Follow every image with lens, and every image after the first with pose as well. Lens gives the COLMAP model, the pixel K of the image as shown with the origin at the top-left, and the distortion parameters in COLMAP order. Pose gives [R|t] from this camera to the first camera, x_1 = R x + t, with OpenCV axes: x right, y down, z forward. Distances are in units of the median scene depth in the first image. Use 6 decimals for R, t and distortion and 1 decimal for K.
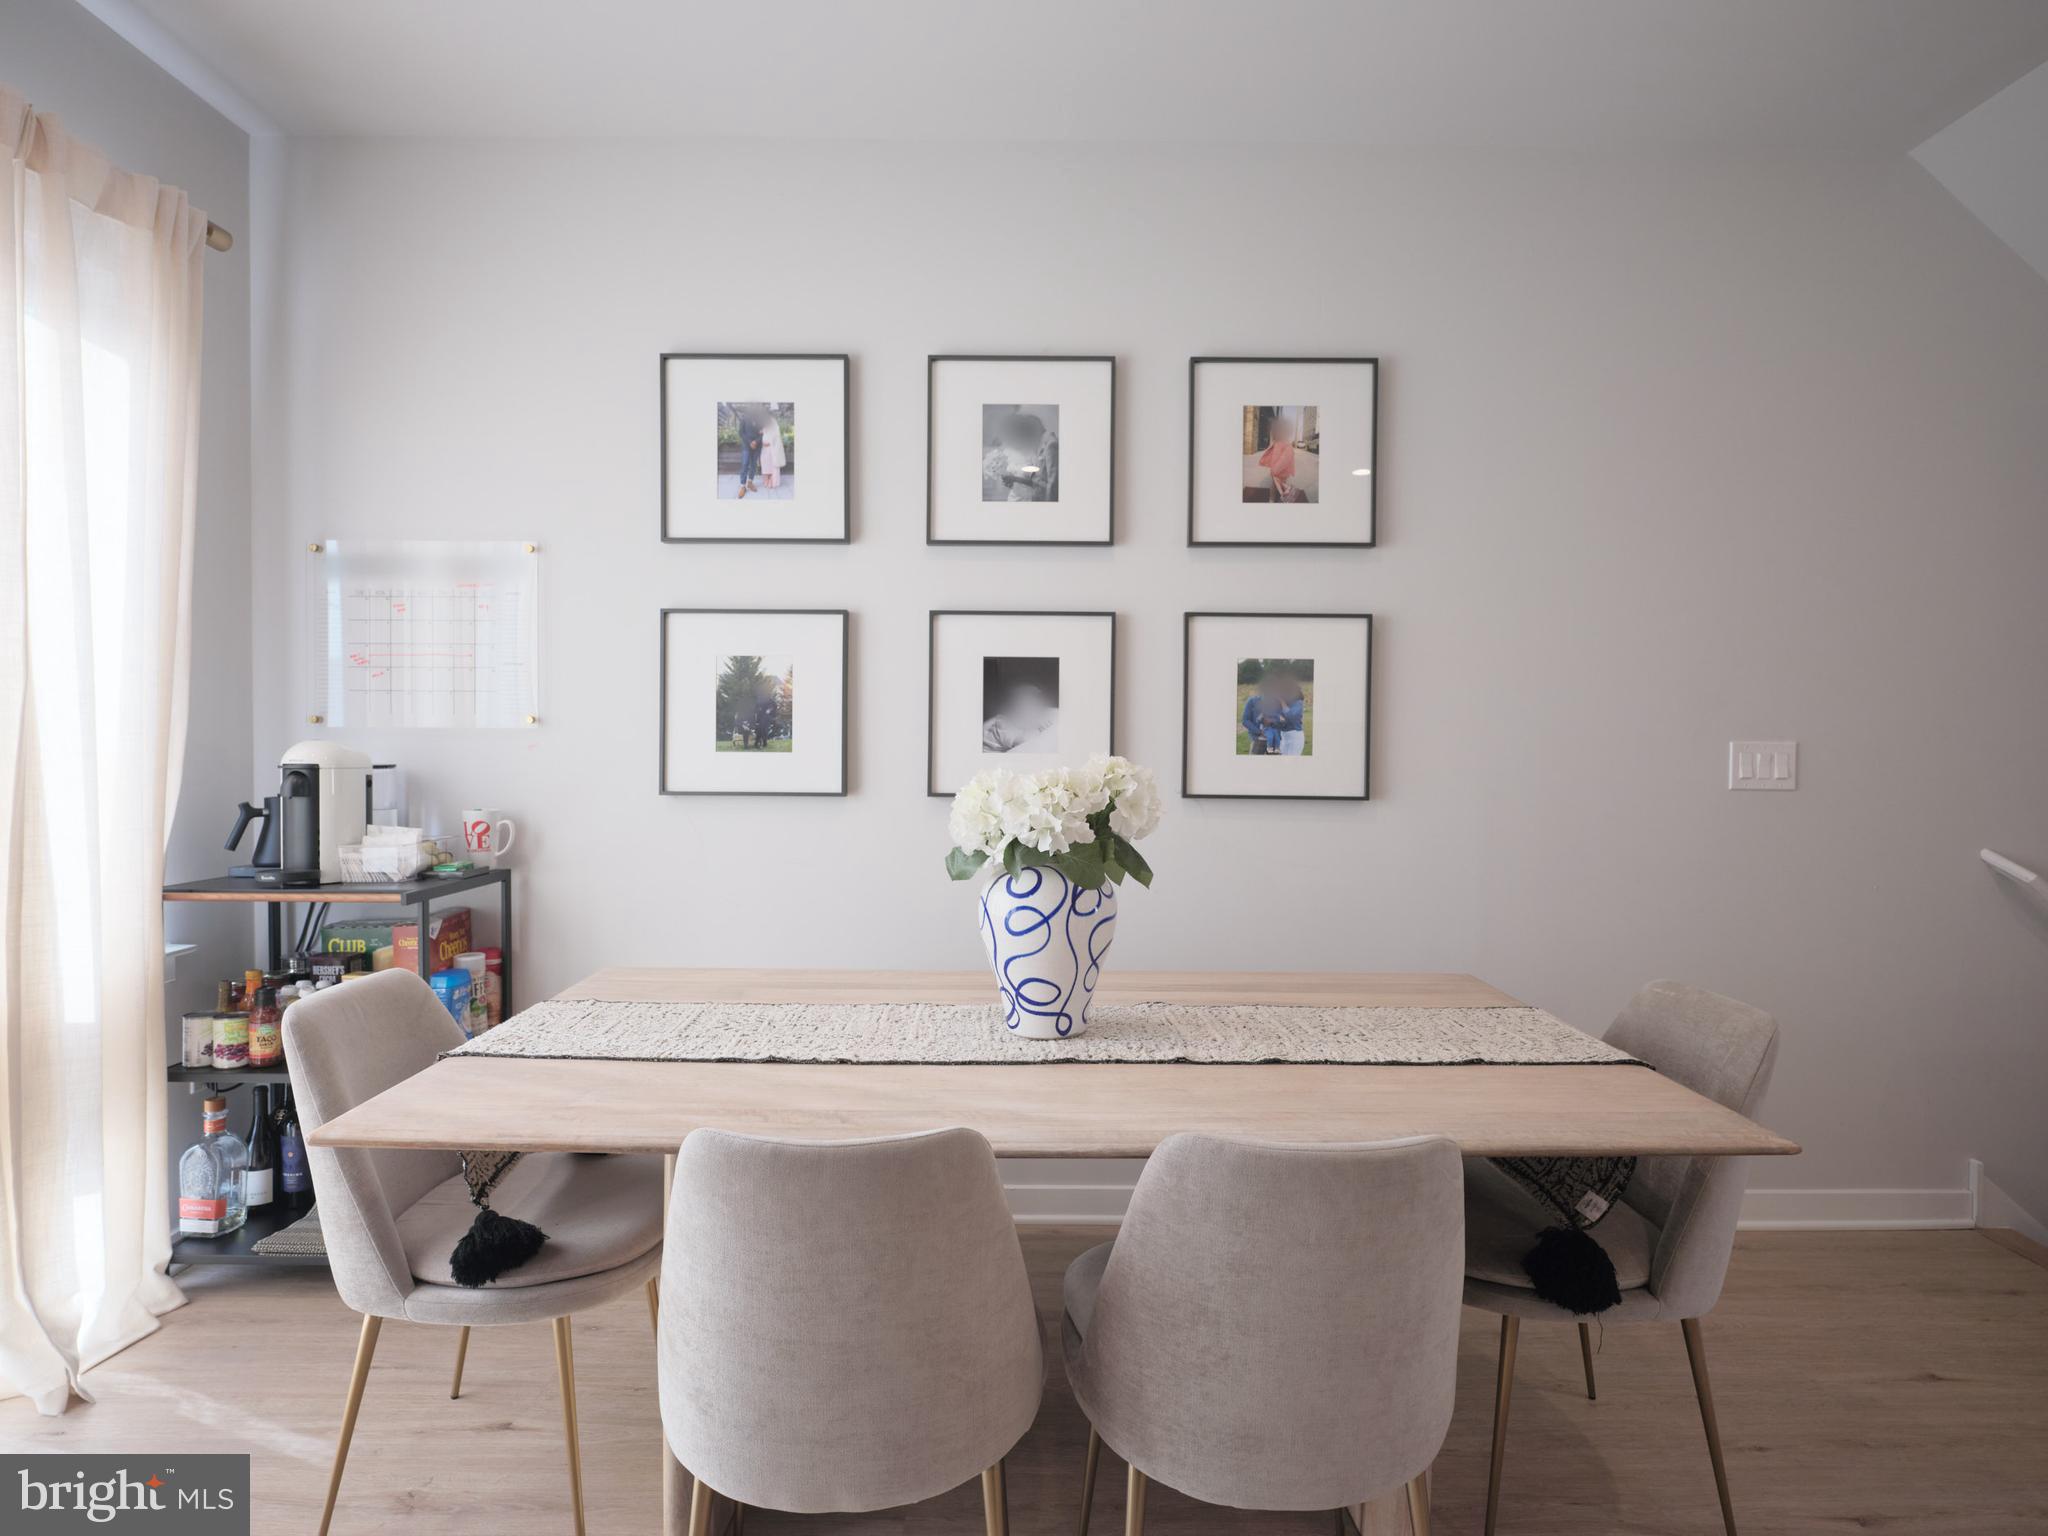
lens RADIAL K [[1106.3, 0, 1024.0], [0, 1106.3, 768.0], [0, 0, 1]] dist [0.009272, -0.011591]
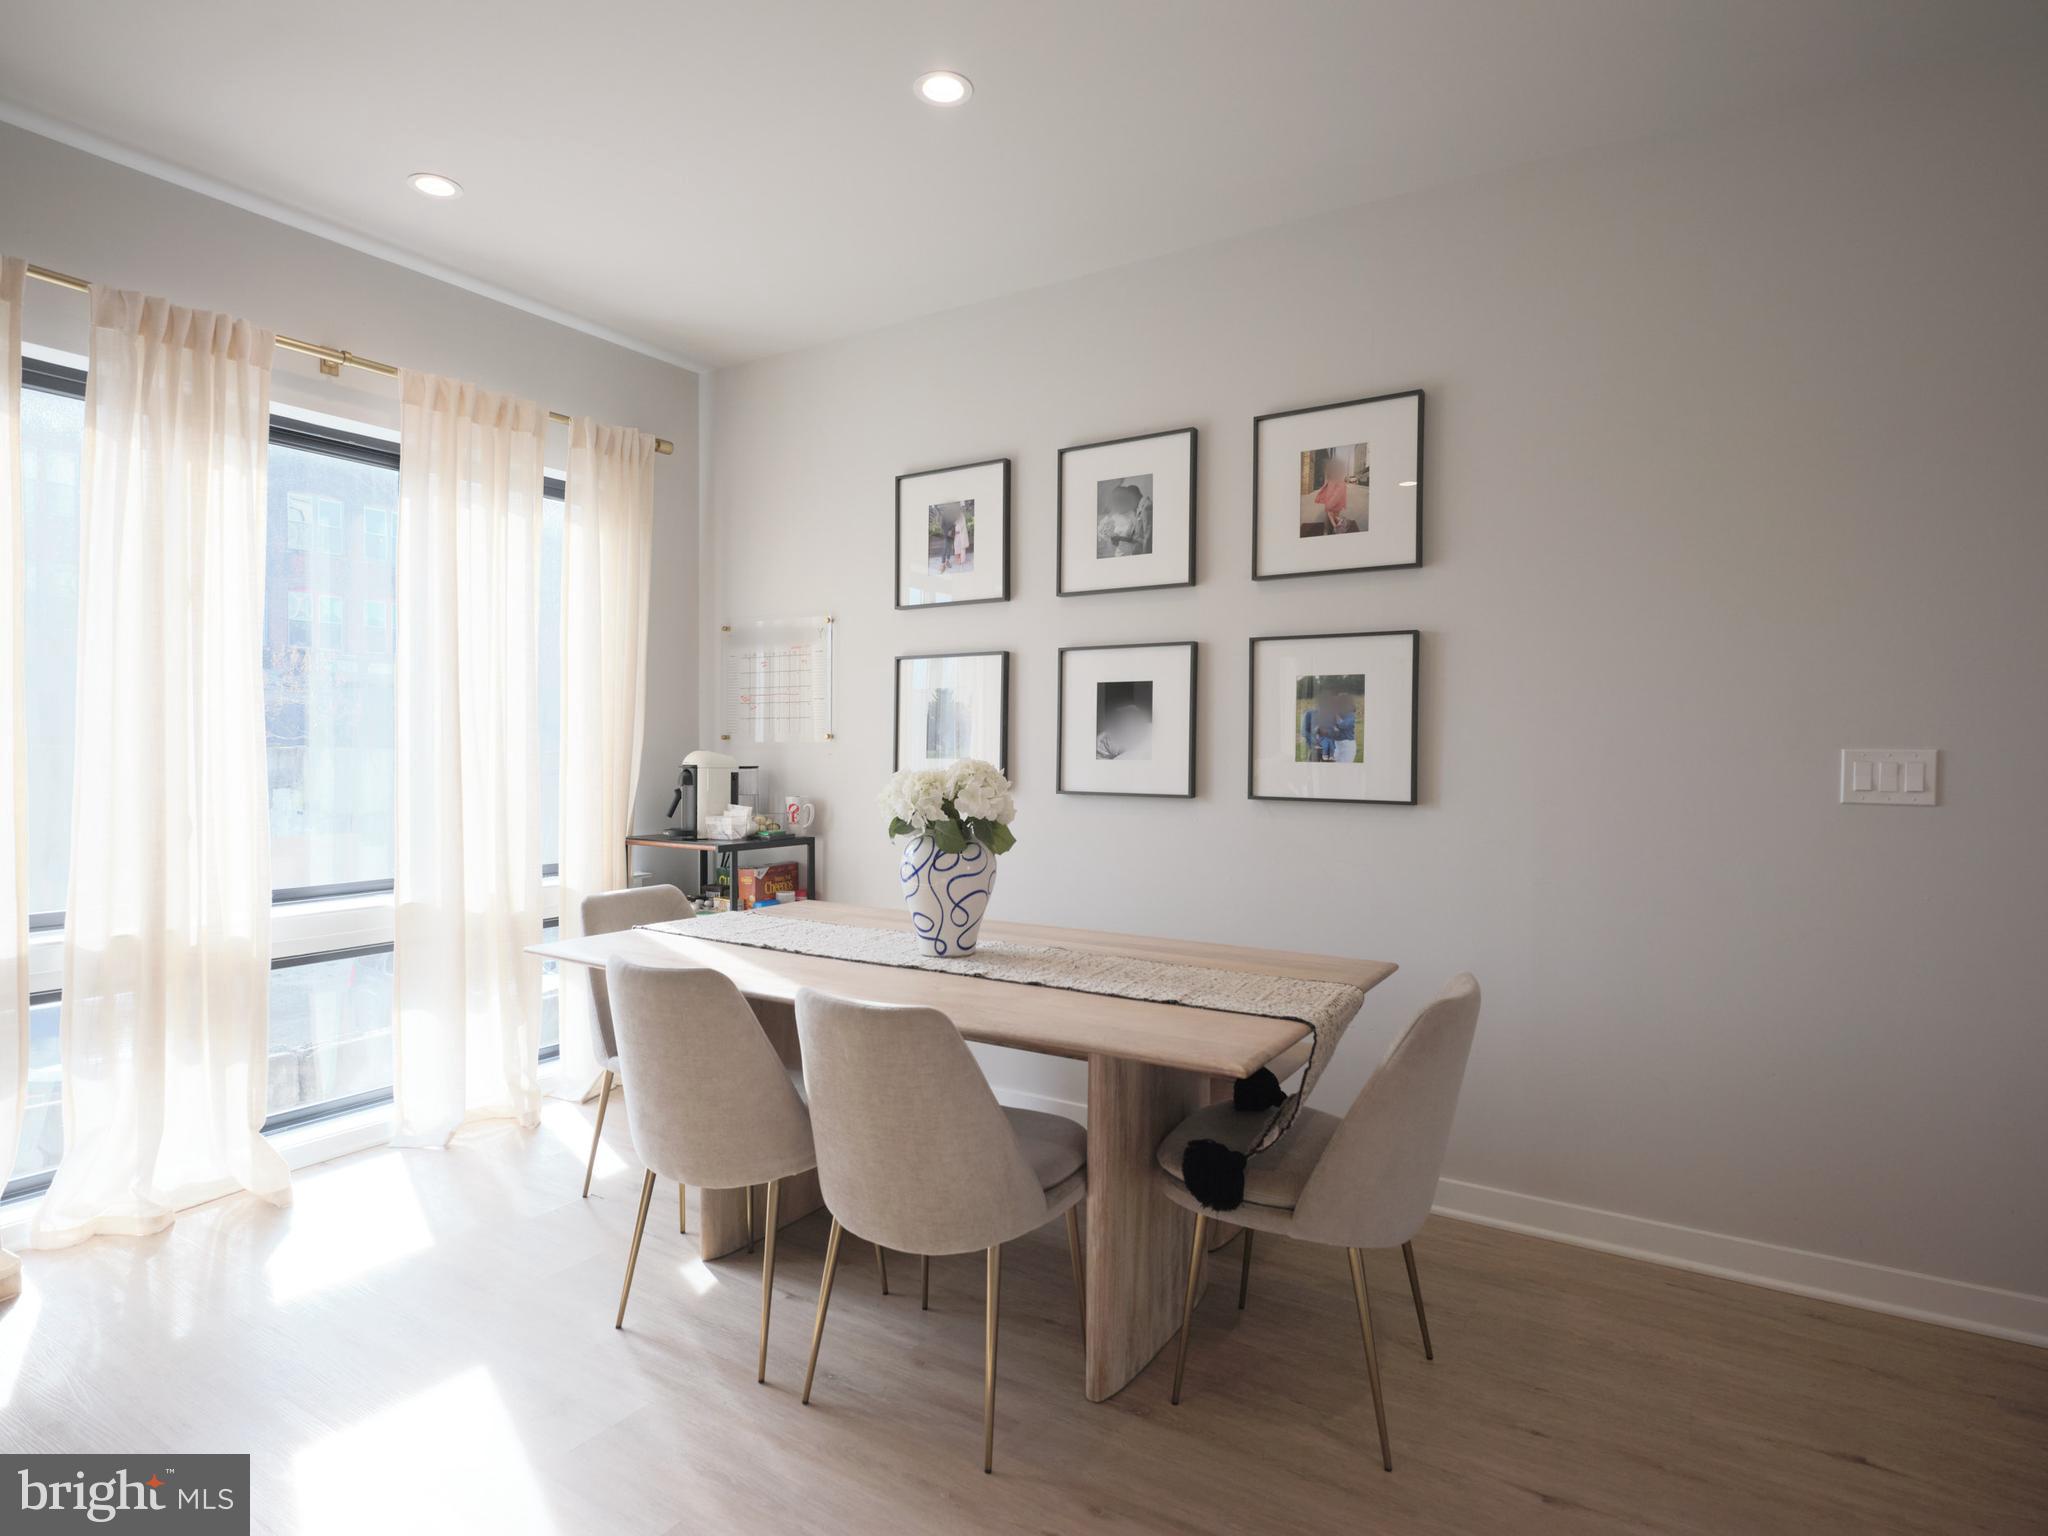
lens RADIAL K [[1106.3, 0, 1024.0], [0, 1106.3, 768.0], [0, 0, 1]] dist [0.009272, -0.011591]
pose [[0.840893, 0.006843, -0.541158, 0.572636], [-0.011641, 0.999917, -0.005443, 0.003649], [0.541076, 0.010877, 0.840903, -0.095916]]
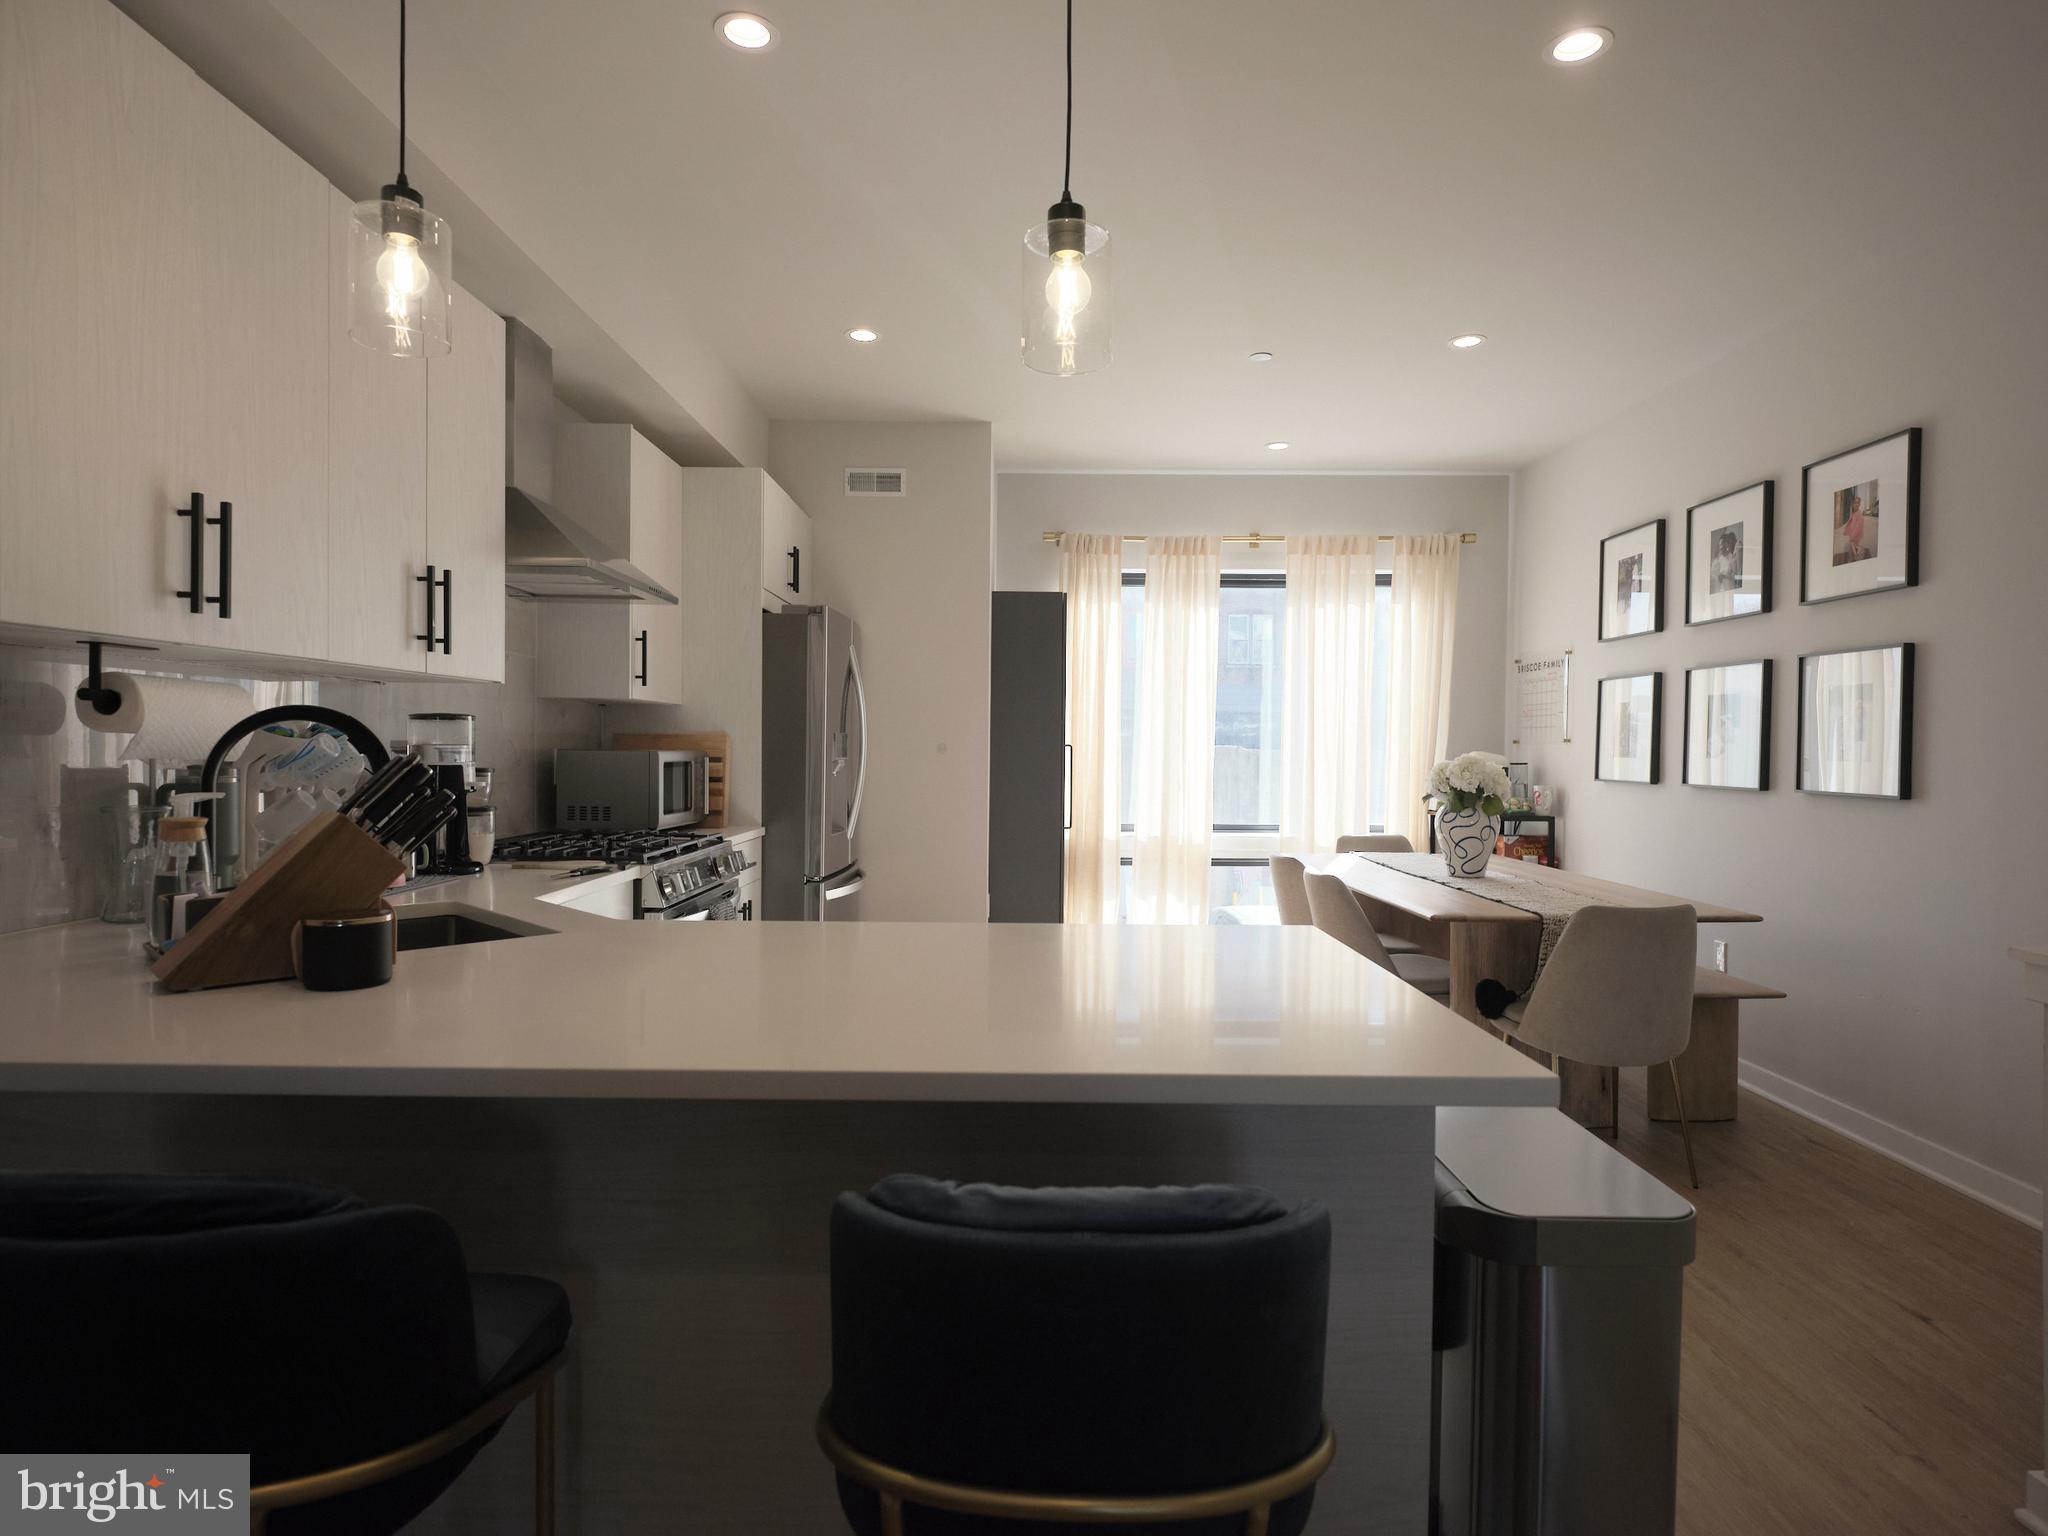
lens RADIAL K [[1106.3, 0, 1024.0], [0, 1106.3, 768.0], [0, 0, 1]] dist [0.009272, -0.011591]
pose [[-0.006745, 0.012653, -0.999897, 1.508870], [-0.029140, 0.999493, 0.012845, 0.007610], [0.999553, 0.029223, -0.006373, 0.066093]]
